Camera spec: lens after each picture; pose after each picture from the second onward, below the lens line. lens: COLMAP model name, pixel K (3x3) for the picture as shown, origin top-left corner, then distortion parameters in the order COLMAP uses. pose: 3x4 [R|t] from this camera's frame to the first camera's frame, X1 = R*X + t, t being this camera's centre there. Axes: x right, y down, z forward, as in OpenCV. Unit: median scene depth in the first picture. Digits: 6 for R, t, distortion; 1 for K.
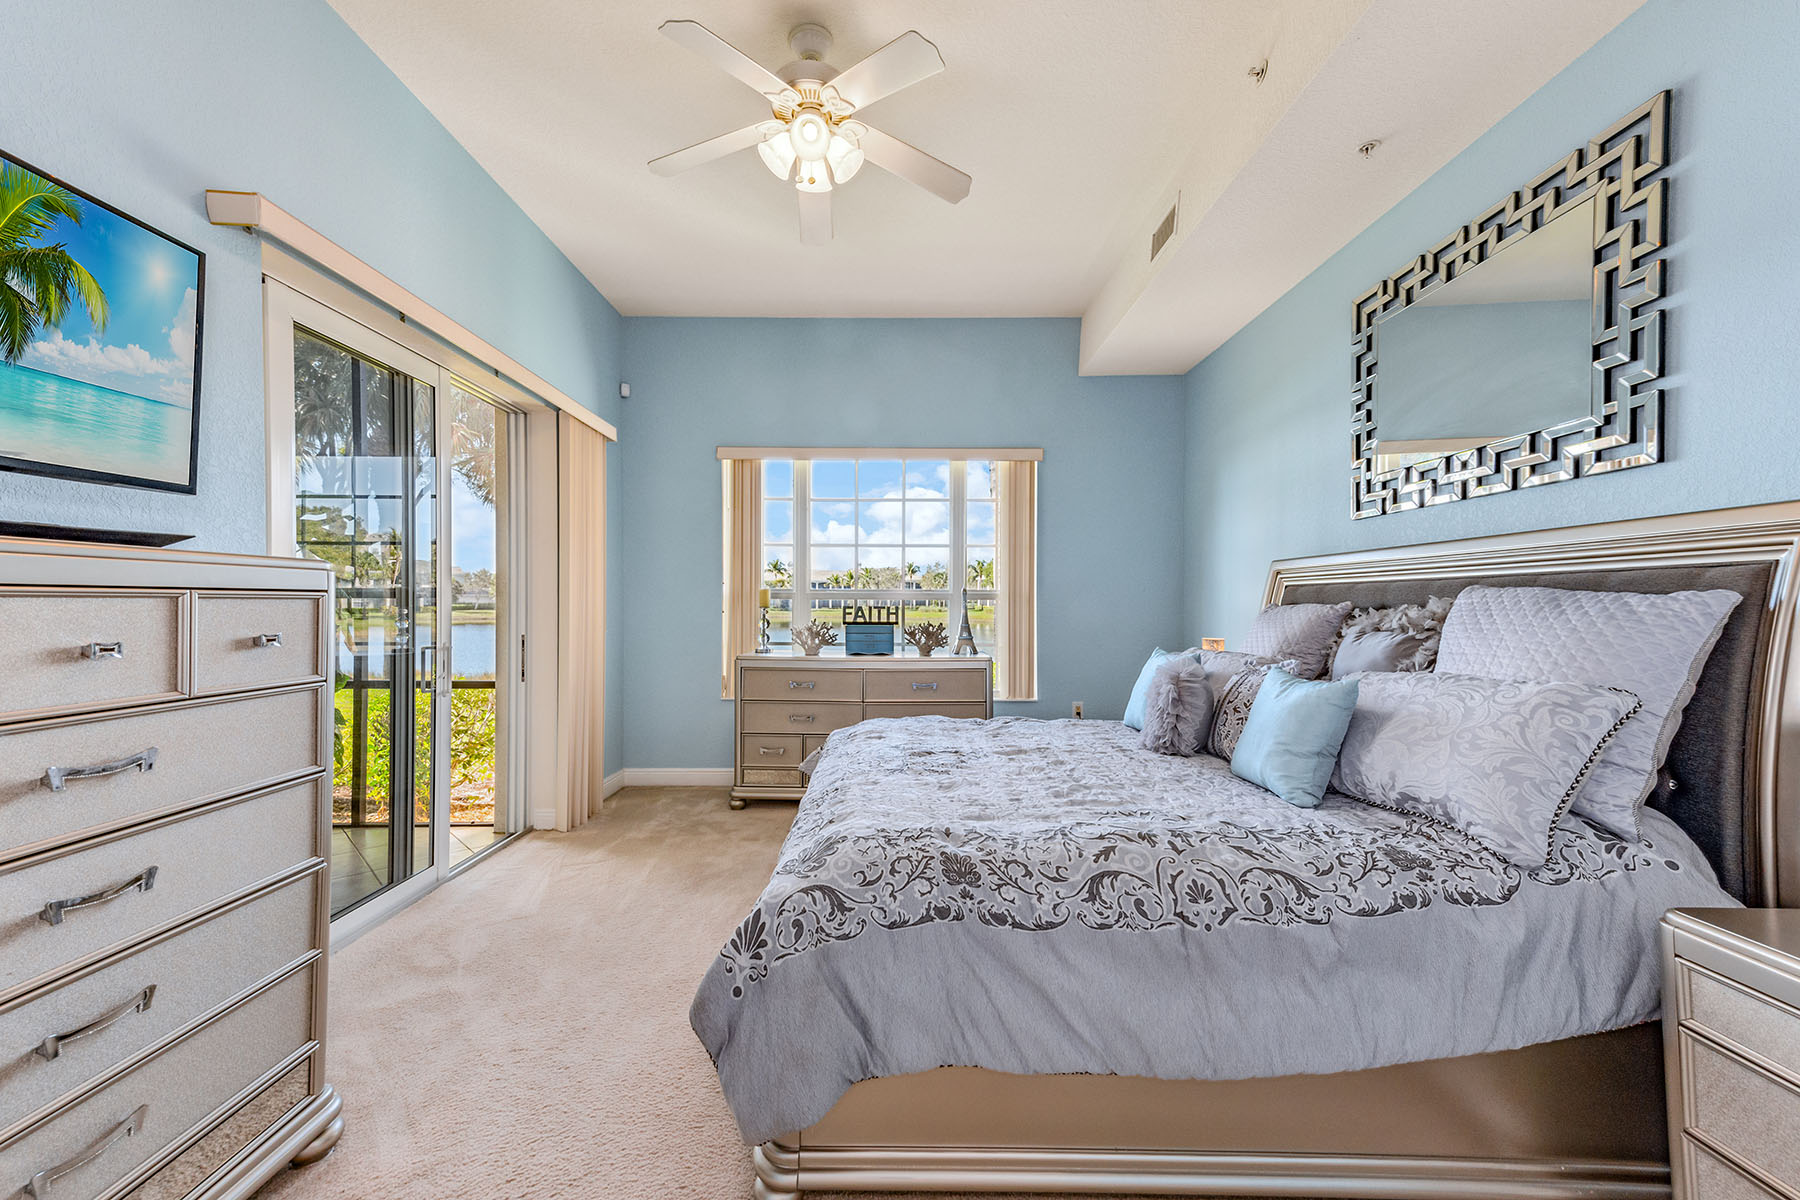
lens RADIAL K [[683.1, 0, 909.3], [0, 683.1, 596.1], [0, 0, 1]] dist [0.026429, -0.000646]
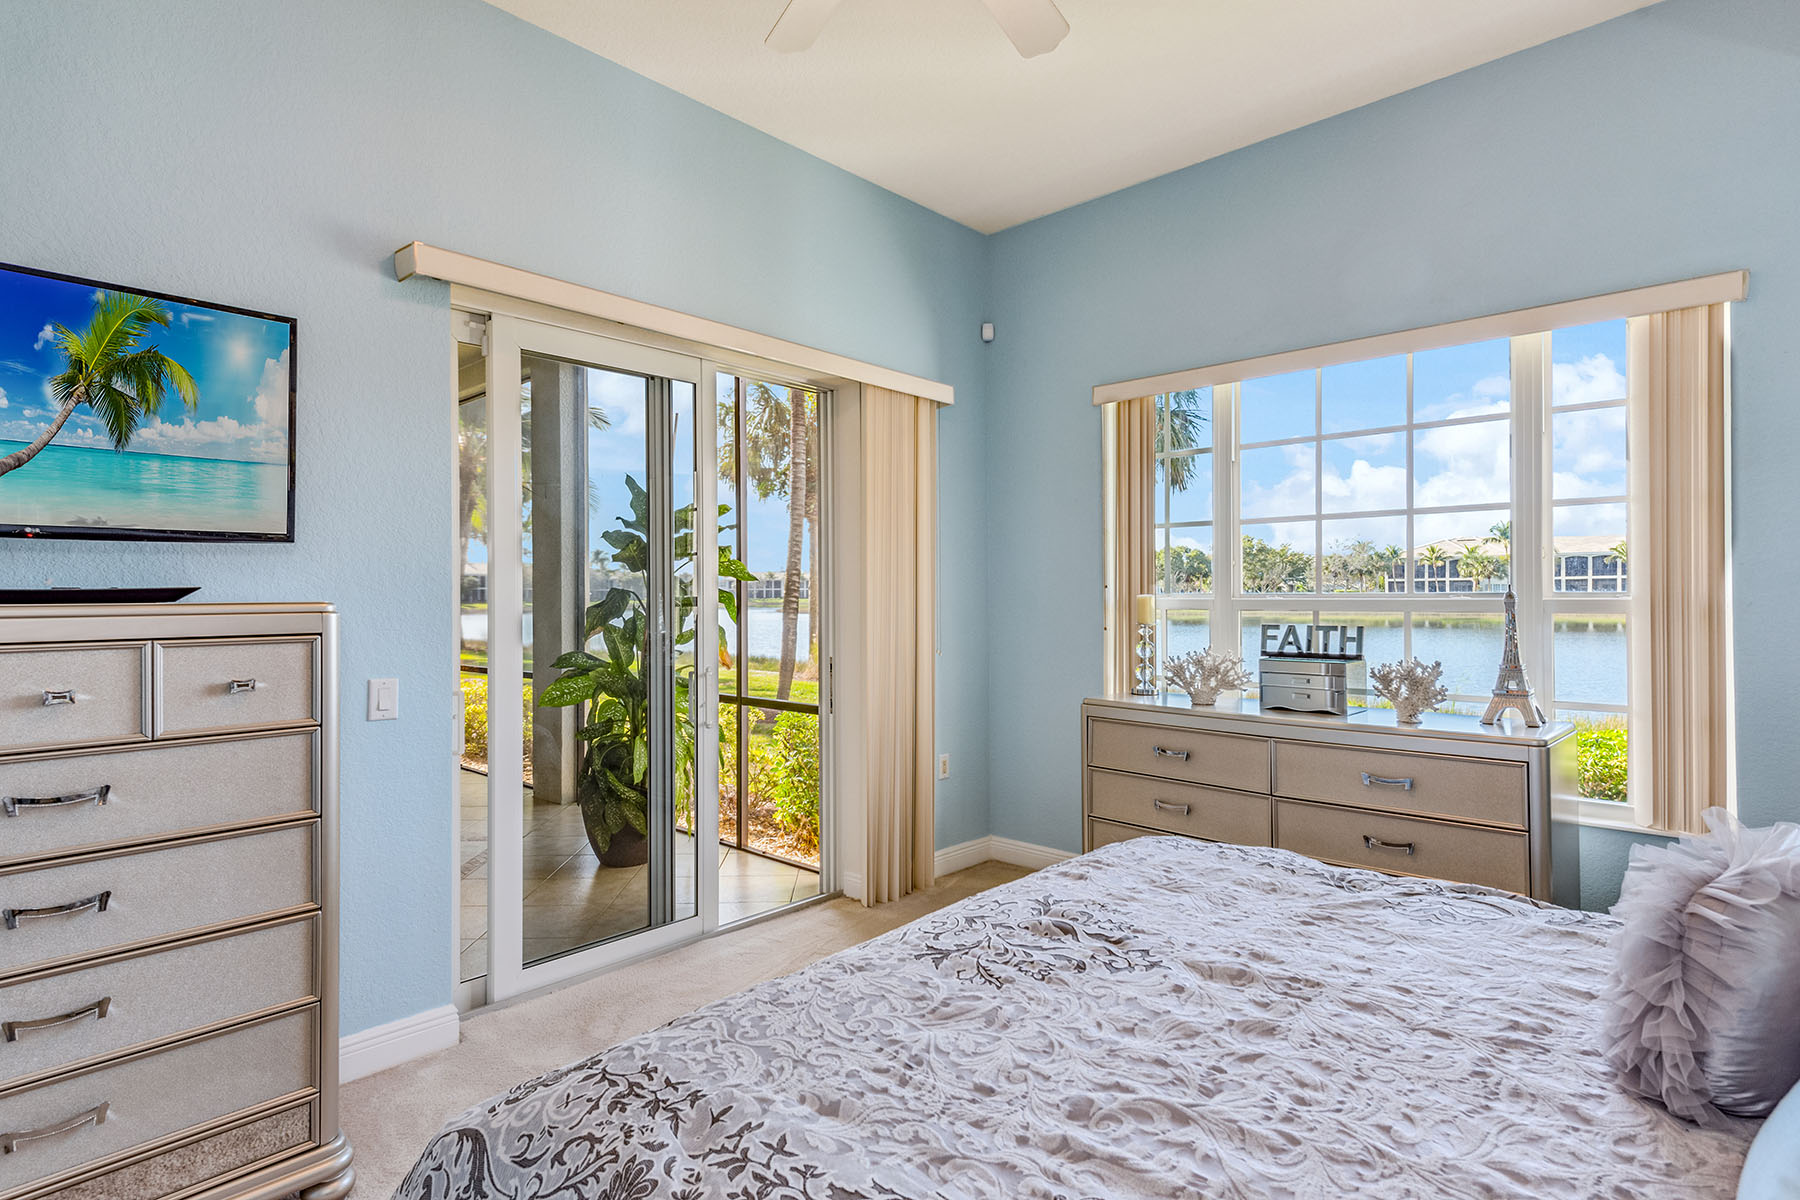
lens RADIAL K [[930.3, 0, 883.4], [0, 930.3, 587.8], [0, 0, 1]] dist [0.015962, -0.001604]
pose [[0.732830, -0.013656, -0.680275, 0.721401], [0.013854, 0.999891, -0.005148, -0.059871], [0.680271, -0.005652, 0.732939, 0.638723]]
